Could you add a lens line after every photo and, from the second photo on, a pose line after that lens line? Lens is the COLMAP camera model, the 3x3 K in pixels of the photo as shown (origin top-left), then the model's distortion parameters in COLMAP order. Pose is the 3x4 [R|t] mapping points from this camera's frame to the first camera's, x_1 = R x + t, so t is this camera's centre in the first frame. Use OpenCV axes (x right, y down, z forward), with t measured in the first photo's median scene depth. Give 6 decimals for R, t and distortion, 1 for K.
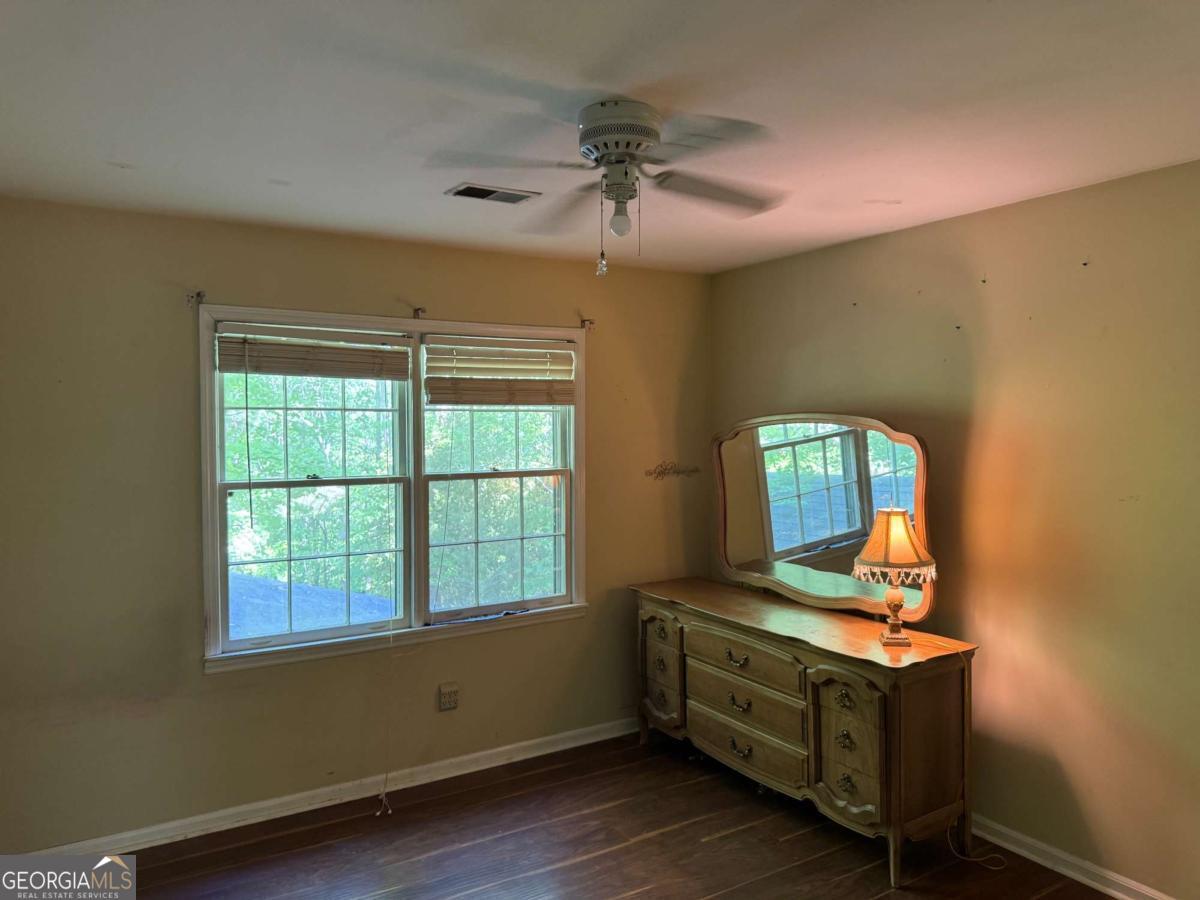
lens RADIAL K [[851.0, 0, 597.5], [0, 851.0, 449.9], [0, 0, 1]] dist [0.001268, -0.005558]
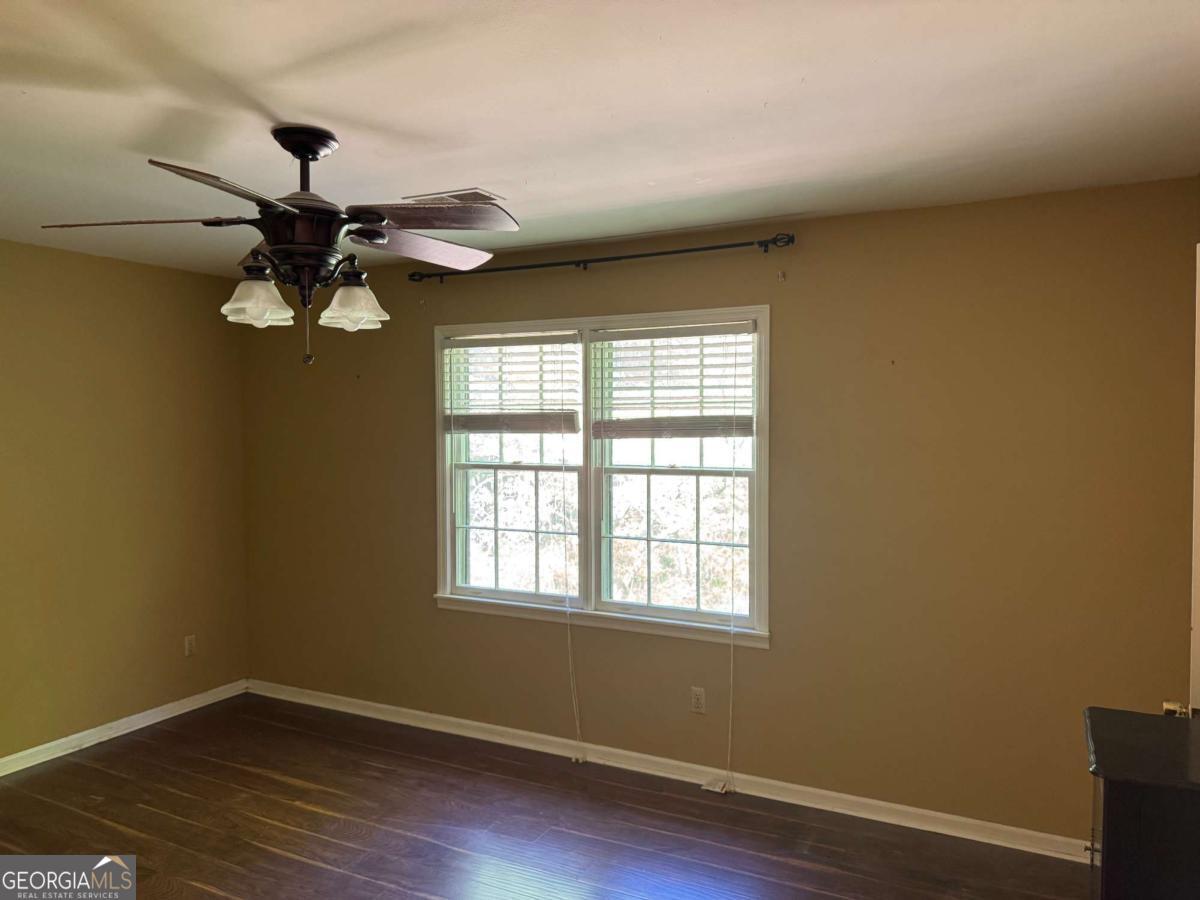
lens RADIAL K [[851.0, 0, 597.5], [0, 851.0, 450.2], [0, 0, 1]] dist [0.001268, -0.005558]
pose [[0.474801, 0.031388, -0.879533, 0.684552], [-0.022445, 0.999471, 0.023551, -0.013941], [0.879807, 0.008559, 0.475254, 0.499667]]
